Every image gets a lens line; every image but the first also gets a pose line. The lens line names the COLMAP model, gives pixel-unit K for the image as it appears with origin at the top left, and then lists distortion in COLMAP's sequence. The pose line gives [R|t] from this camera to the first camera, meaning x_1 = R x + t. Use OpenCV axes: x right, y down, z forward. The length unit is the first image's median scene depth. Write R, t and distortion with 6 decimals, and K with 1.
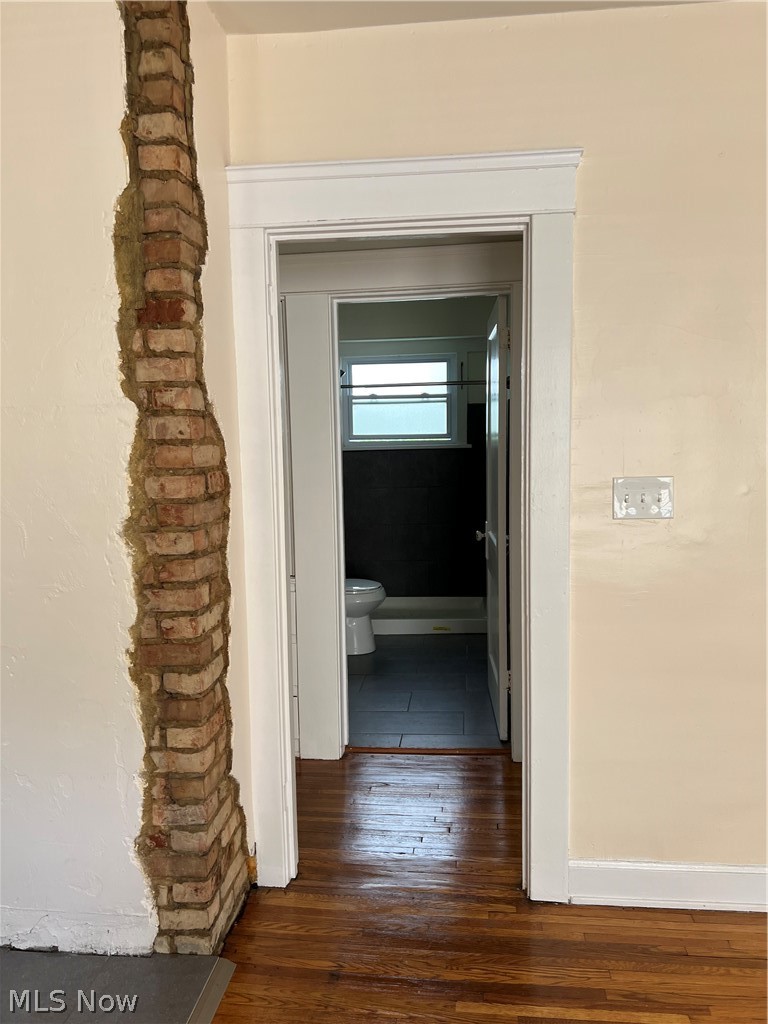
lens RADIAL K [[749.5, 0, 383.2], [0, 749.5, 510.7], [0, 0, 1]] dist [0.023382, -0.014325]
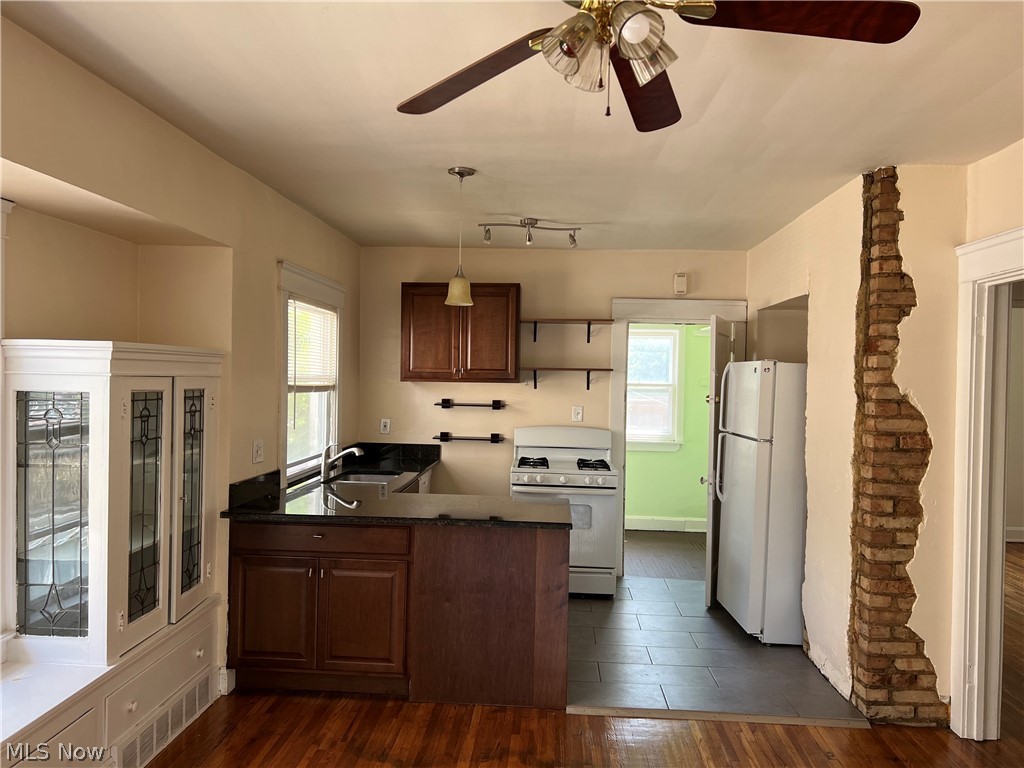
lens RADIAL K [[749.5, 0, 511.7], [0, 749.5, 386.9], [0, 0, 1]] dist [0.023382, -0.014325]
pose [[0.057338, 0.024434, -0.998056, 1.491645], [-0.124821, 0.992032, 0.017116, -0.084006], [0.990521, 0.123597, 0.059931, 0.014952]]
